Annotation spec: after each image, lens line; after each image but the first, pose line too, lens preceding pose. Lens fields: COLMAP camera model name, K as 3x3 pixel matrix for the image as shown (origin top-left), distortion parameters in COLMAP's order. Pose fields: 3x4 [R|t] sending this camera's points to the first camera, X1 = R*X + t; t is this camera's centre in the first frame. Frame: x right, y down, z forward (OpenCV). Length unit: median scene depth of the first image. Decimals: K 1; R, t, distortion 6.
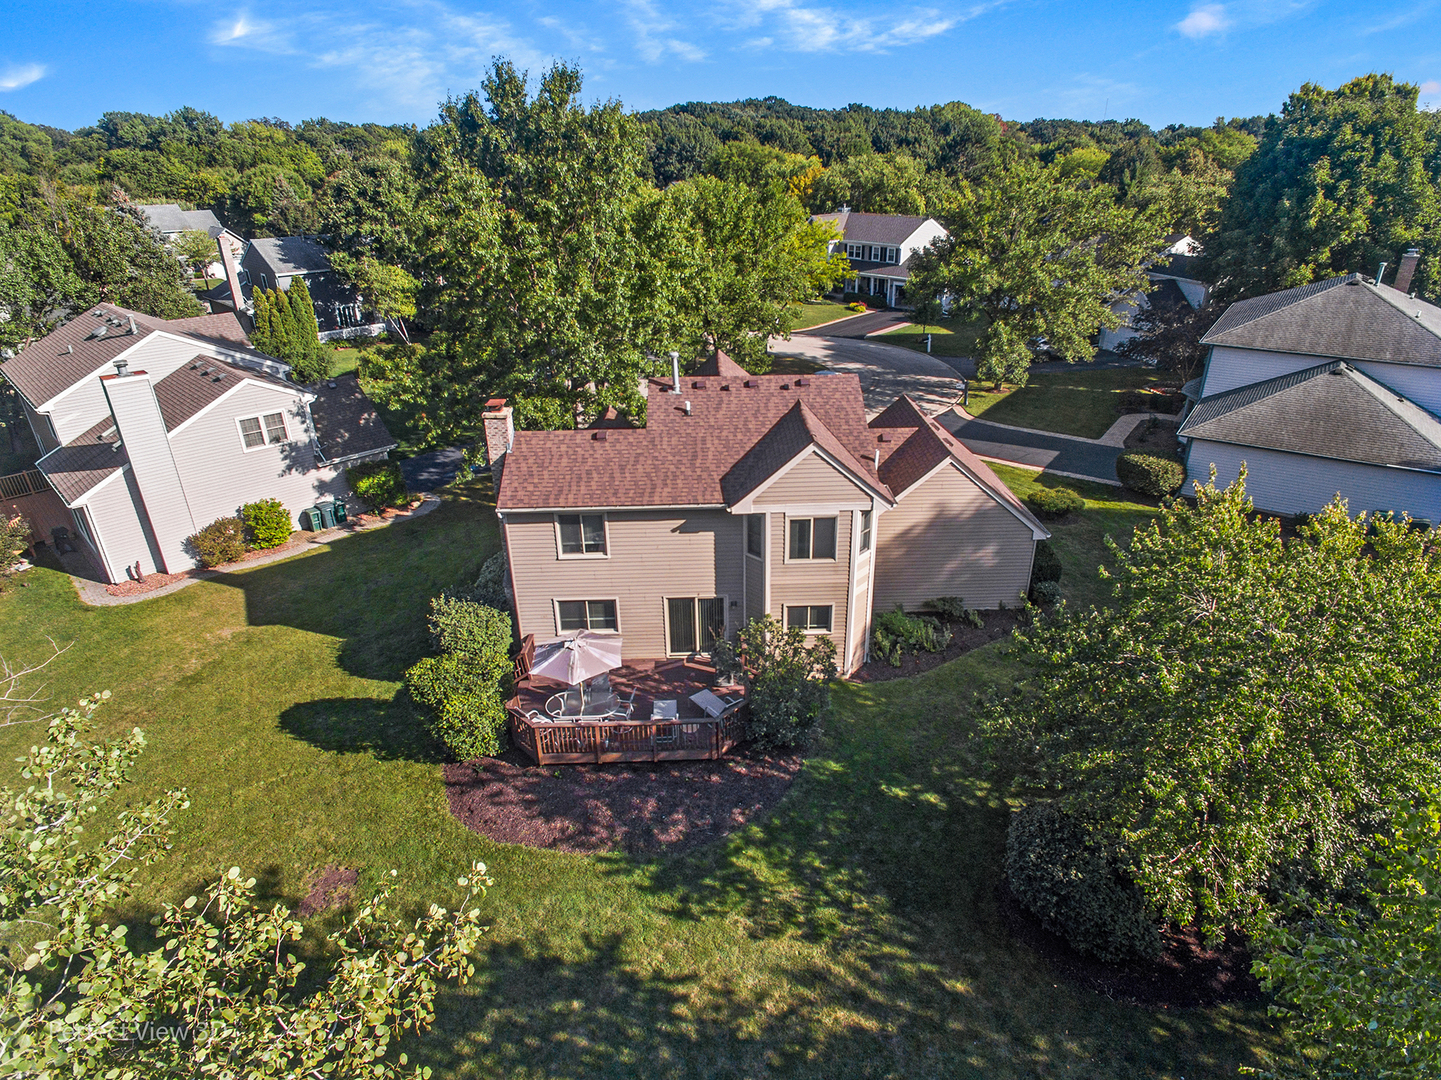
lens RADIAL K [[820.2, 0, 728.1], [0, 820.2, 536.6], [0, 0, 1]] dist [-0.001206, -0.001218]
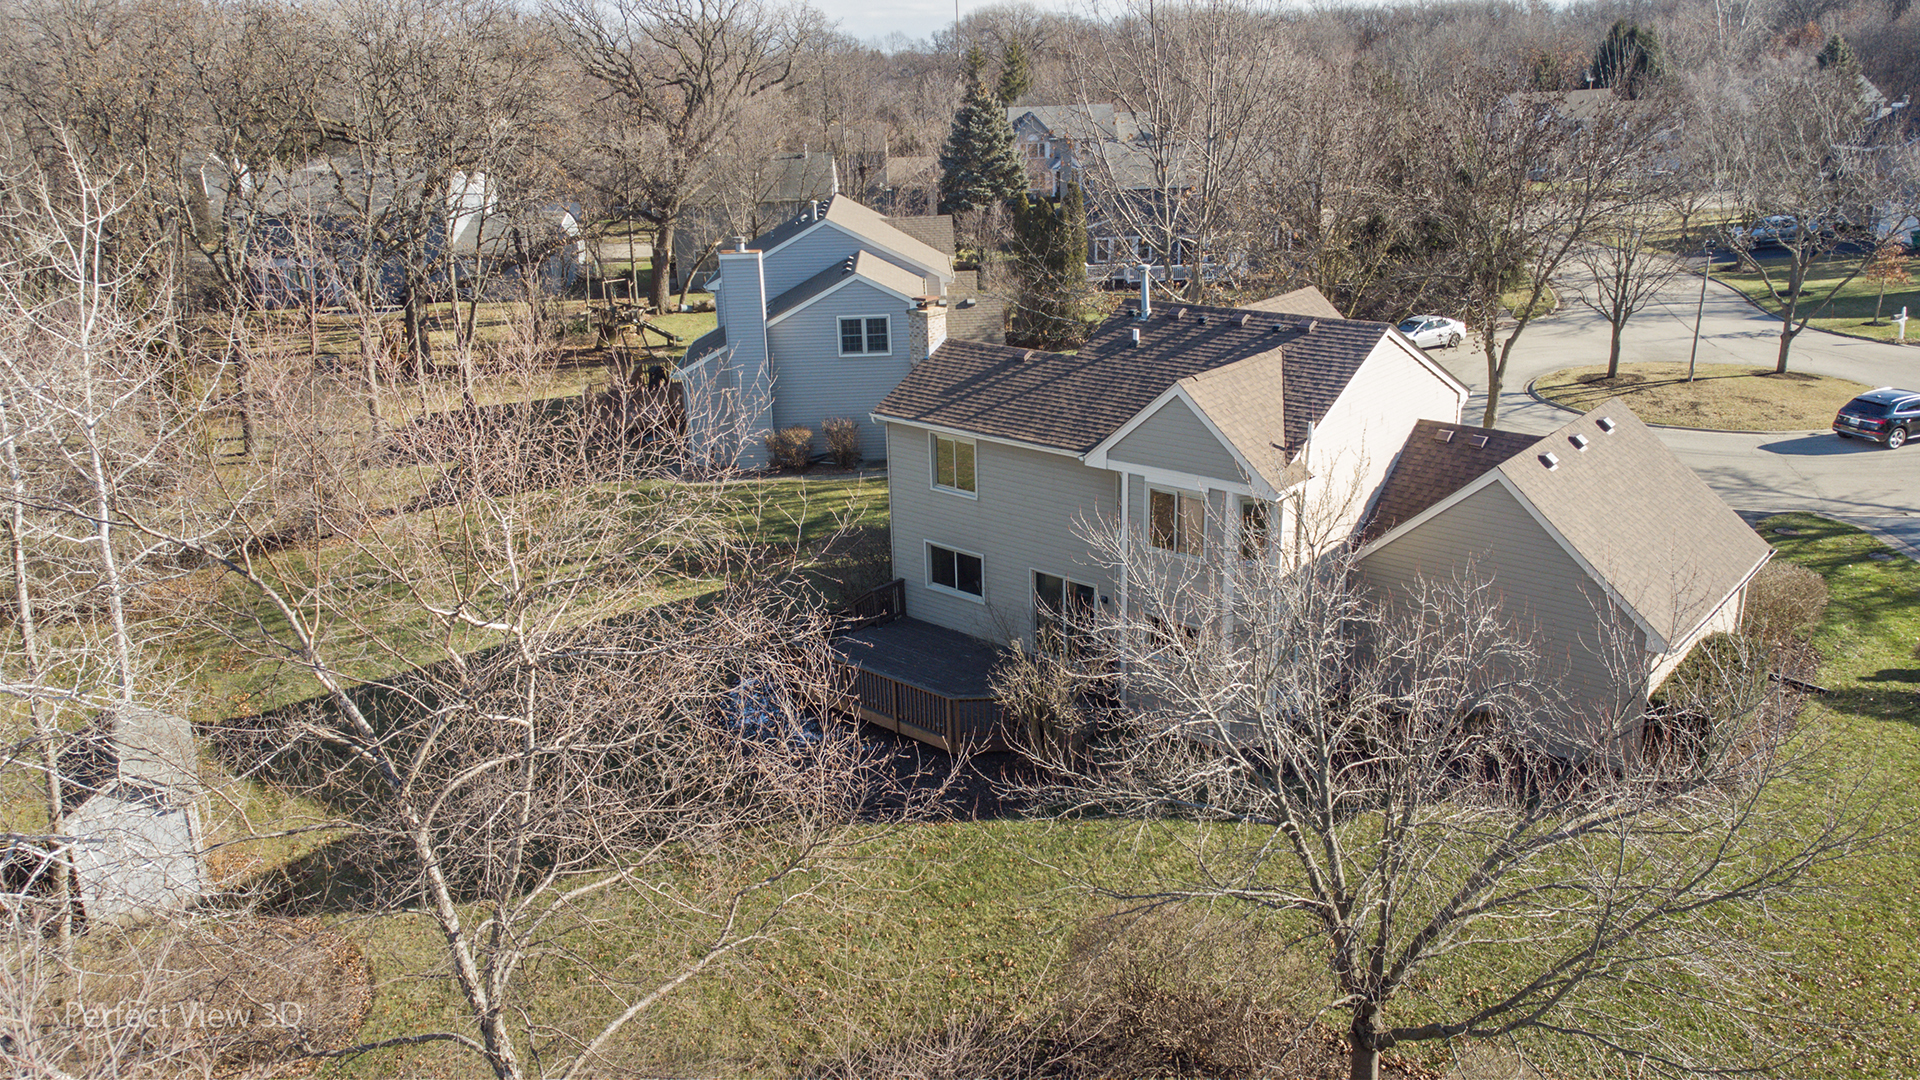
lens RADIAL K [[1420.2, 0, 960.0], [0, 1420.2, 540.0], [0, 0, 1]] dist [0.049680, 0.007217]
pose [[0.726079, 0.209321, -0.654976, 0.769107], [-0.273103, 0.961973, 0.004683, 0.061194], [0.631050, 0.175476, 0.755635, -0.046469]]
